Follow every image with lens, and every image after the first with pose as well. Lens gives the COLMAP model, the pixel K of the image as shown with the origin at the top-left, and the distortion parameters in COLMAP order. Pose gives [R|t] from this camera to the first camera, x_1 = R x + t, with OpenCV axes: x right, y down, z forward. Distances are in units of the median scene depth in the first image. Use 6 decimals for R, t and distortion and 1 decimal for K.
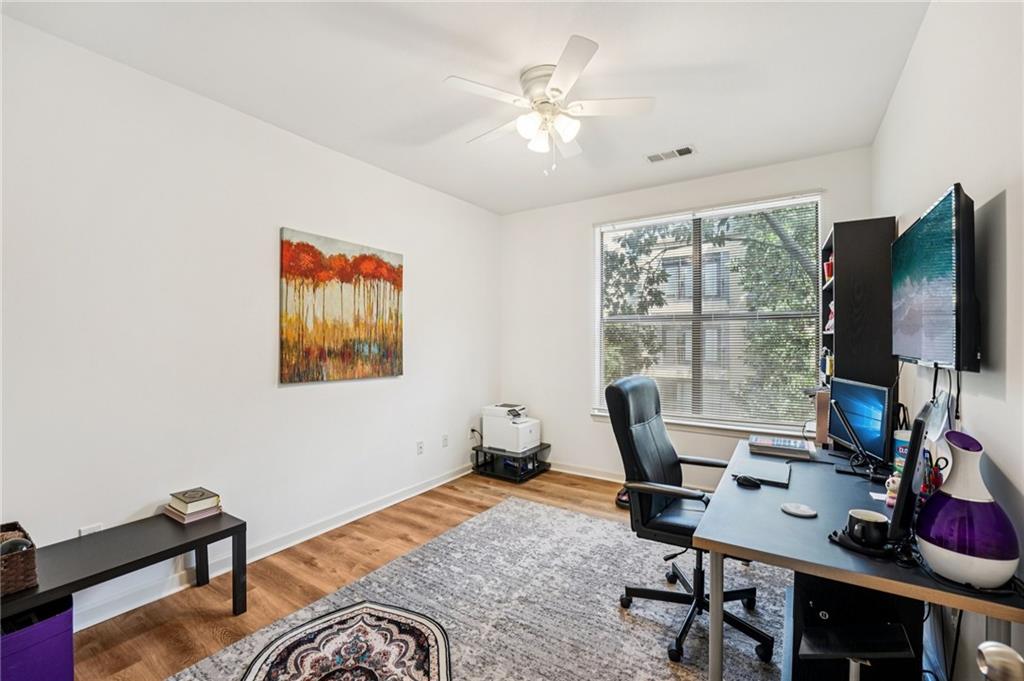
lens RADIAL K [[423.8, 0, 510.6], [0, 423.8, 337.3], [0, 0, 1]] dist [-0.026427, 0.001574]
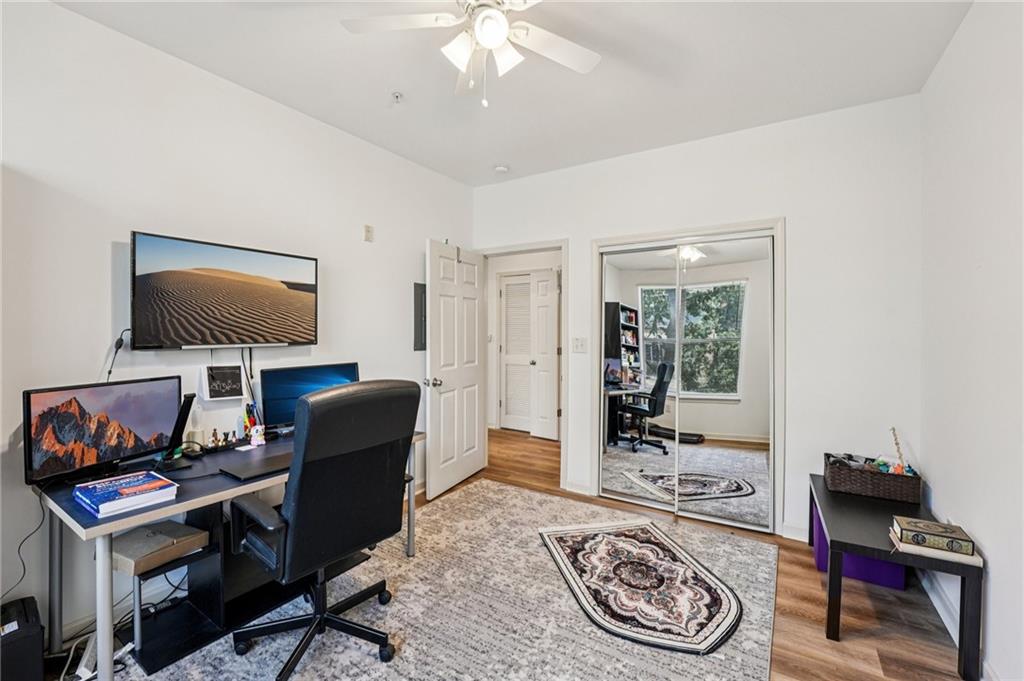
lens RADIAL K [[423.8, 0, 513.9], [0, 423.8, 335.5], [0, 0, 1]] dist [-0.026427, 0.001574]
pose [[-0.999798, -0.001297, -0.020033, 0.050668], [-0.001388, 0.999989, 0.004567, 0.013853], [0.020027, 0.004594, -0.999789, 2.005964]]
